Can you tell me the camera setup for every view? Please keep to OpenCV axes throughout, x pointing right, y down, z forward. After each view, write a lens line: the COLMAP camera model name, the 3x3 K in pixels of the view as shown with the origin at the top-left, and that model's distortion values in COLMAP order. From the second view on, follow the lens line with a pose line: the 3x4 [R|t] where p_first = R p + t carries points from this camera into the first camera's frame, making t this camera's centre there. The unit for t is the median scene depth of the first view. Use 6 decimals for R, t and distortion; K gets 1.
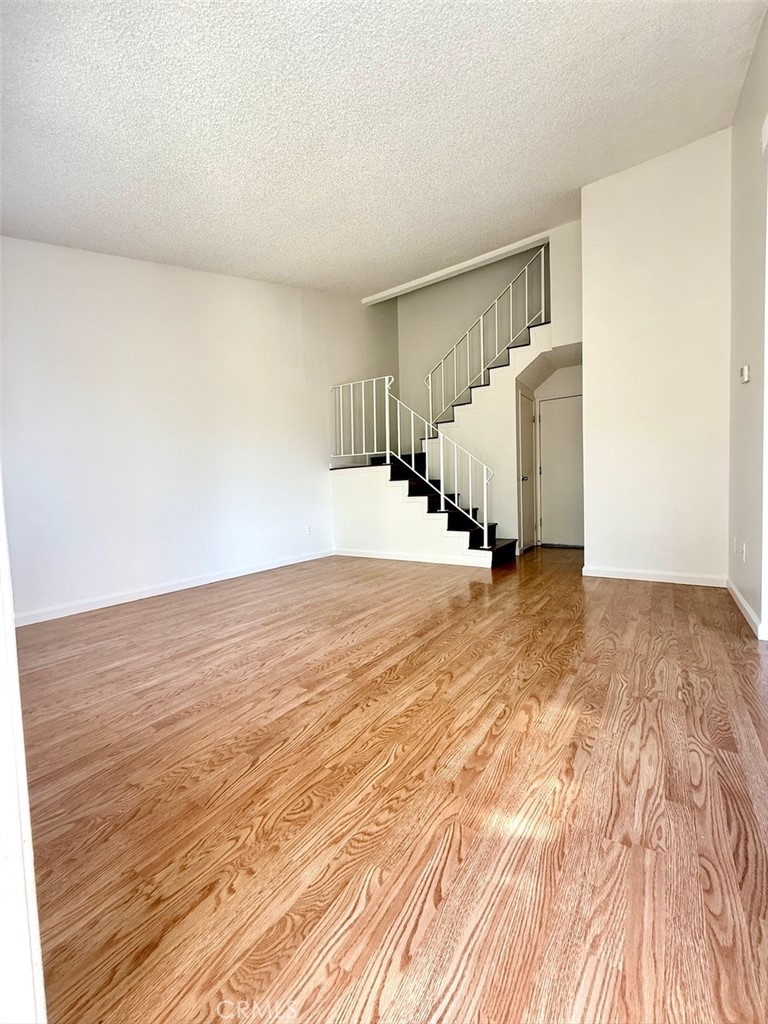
lens RADIAL K [[406.5, 0, 385.2], [0, 406.5, 510.1], [0, 0, 1]] dist [0.000401, 0.000444]
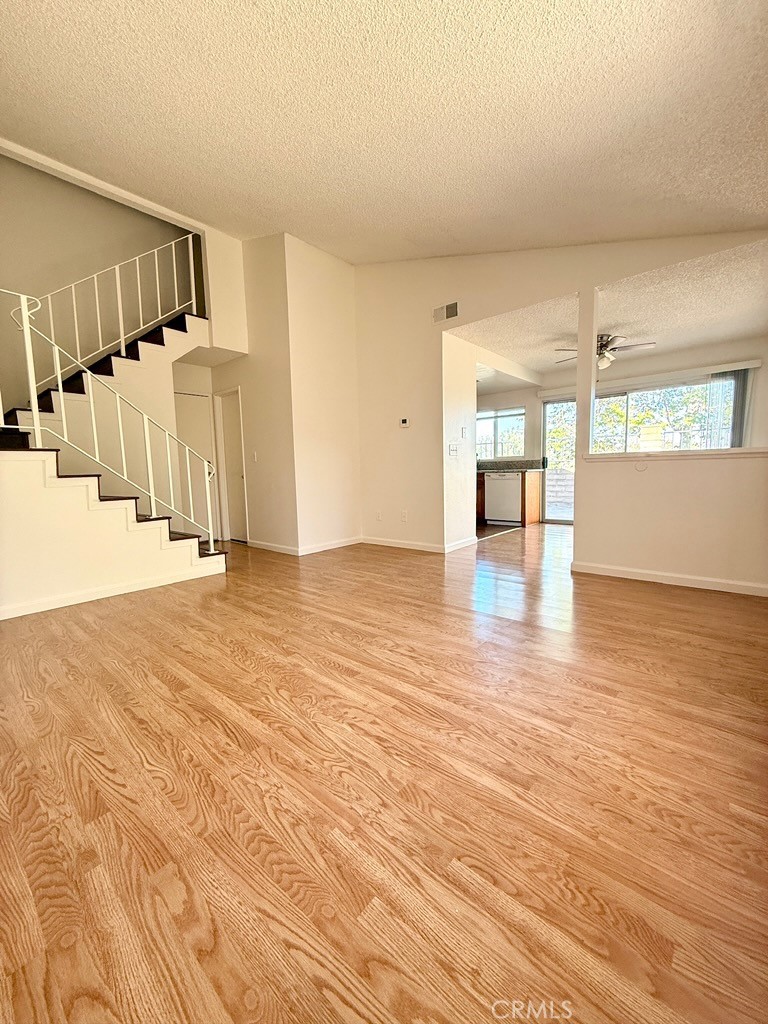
lens RADIAL K [[406.5, 0, 380.8], [0, 406.5, 512.5], [0, 0, 1]] dist [0.000401, 0.000444]
pose [[0.129053, -0.078277, 0.988543, -1.061685], [0.068832, 0.995182, 0.069817, -0.059157], [-0.989246, 0.059033, 0.133820, 0.897754]]
